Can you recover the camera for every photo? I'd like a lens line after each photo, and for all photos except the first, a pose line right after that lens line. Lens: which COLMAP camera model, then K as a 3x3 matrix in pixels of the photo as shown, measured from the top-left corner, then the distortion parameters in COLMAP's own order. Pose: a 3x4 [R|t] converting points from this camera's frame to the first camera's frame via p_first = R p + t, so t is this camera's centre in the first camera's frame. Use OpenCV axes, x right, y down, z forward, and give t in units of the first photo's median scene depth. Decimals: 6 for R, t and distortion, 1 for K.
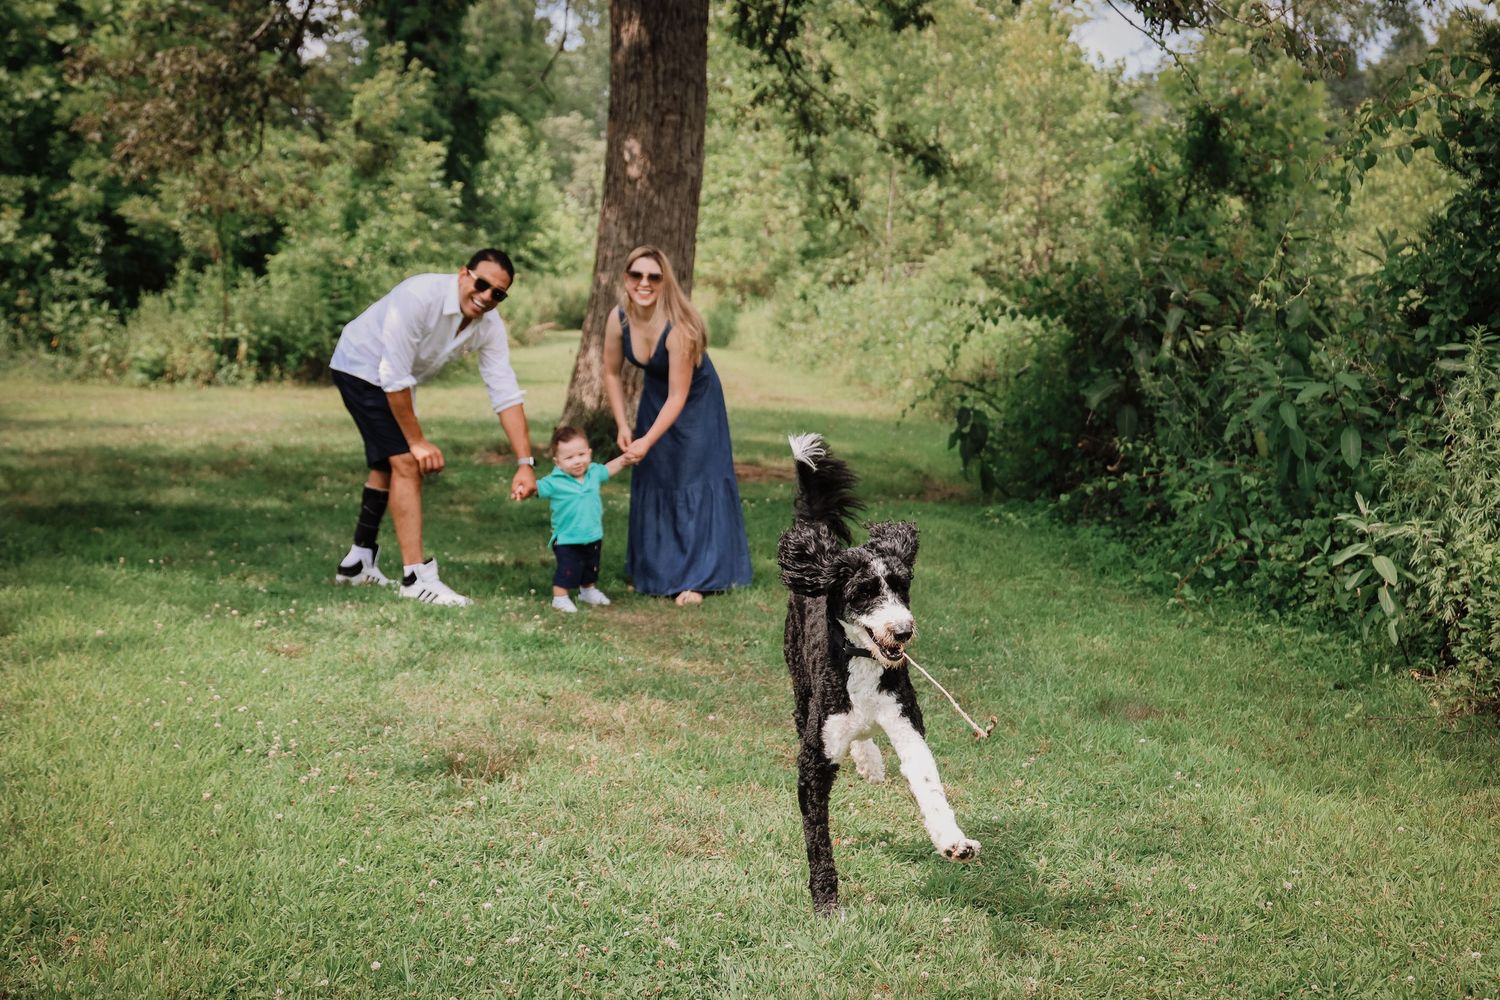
lens RADIAL K [[2598.4, 0, 668.7], [0, 2598.4, 495.1], [0, 0, 1]] dist [0.063325, -0.294474]
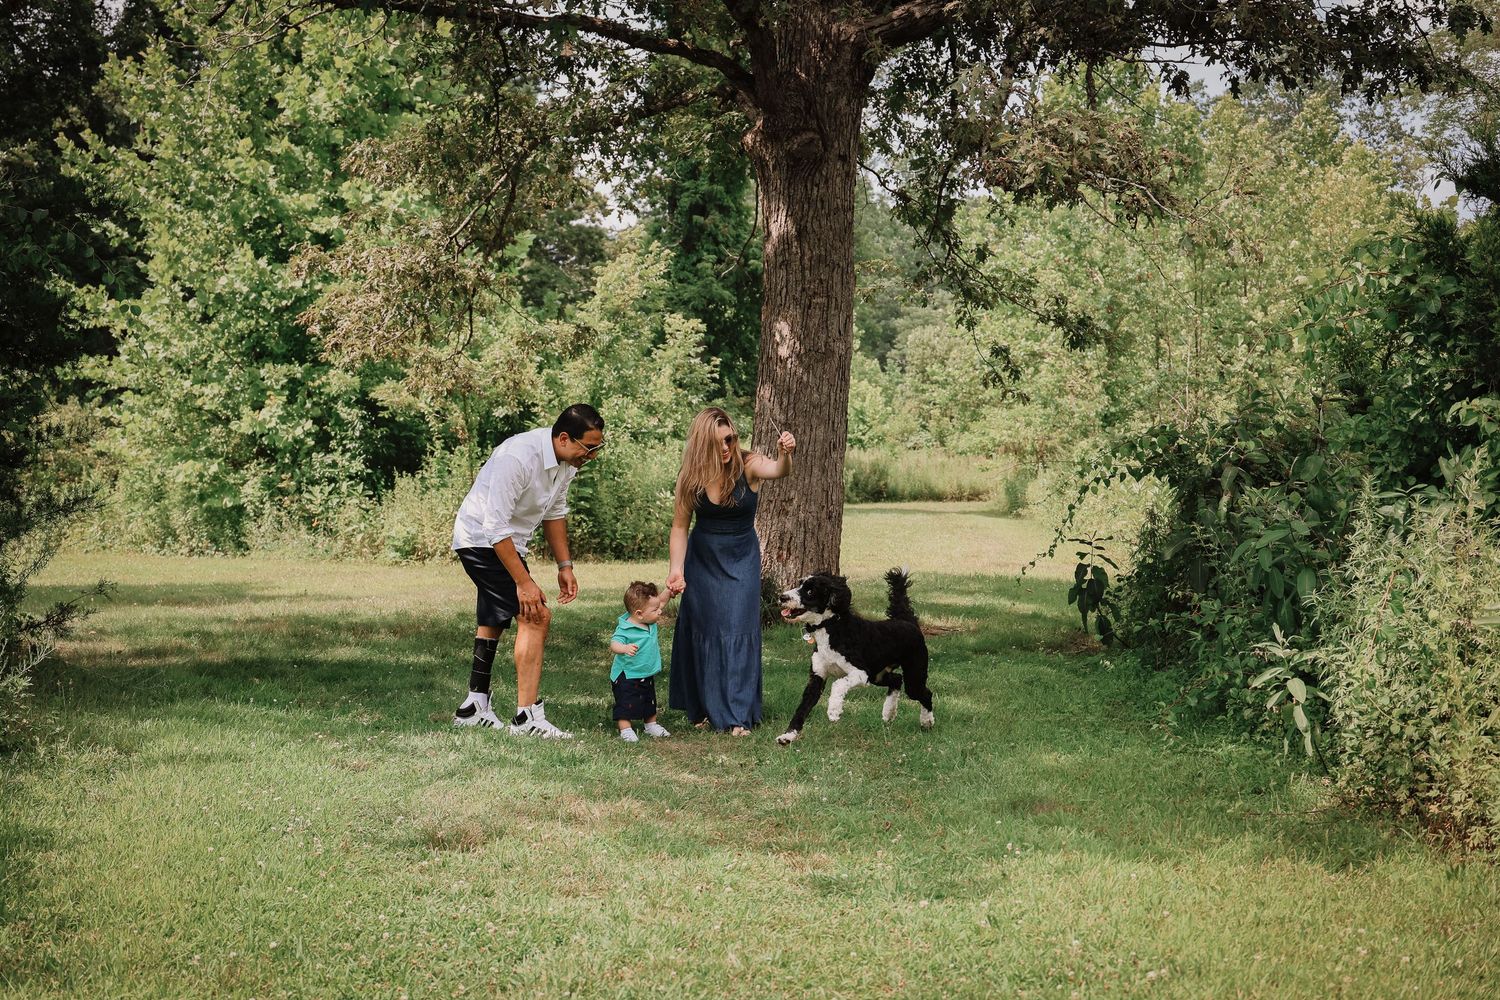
lens RADIAL K [[2865.1, 0, 700.5], [0, 2865.1, 544.4], [0, 0, 1]] dist [0.060621, 0.149865]
pose [[0.991129, -0.018591, -0.131597, 0.114944], [0.012000, 0.998642, -0.050700, 0.016120], [0.132361, 0.048671, 0.990006, -0.185311]]
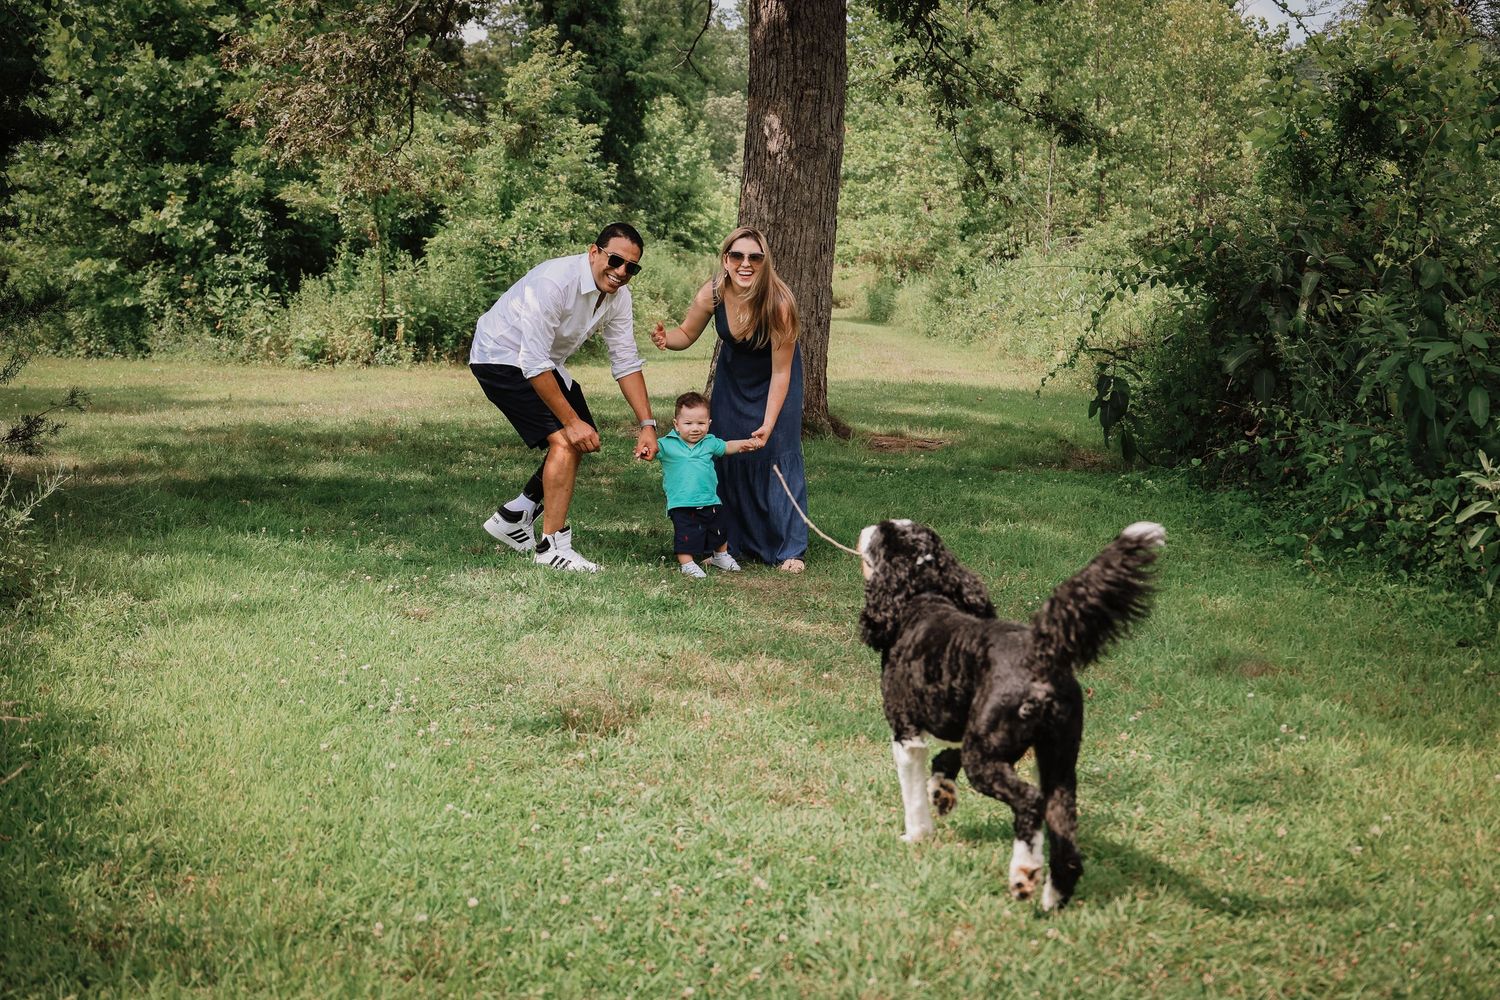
lens RADIAL K [[2603.1, 0, 667.7], [0, 2603.1, 479.1], [0, 0, 1]] dist [0.048024, -0.160733]
pose [[0.997737, -0.009241, -0.066594, 0.012591], [0.009312, 0.999956, 0.000749, 0.004006], [0.066584, -0.001368, 0.997780, -0.011786]]
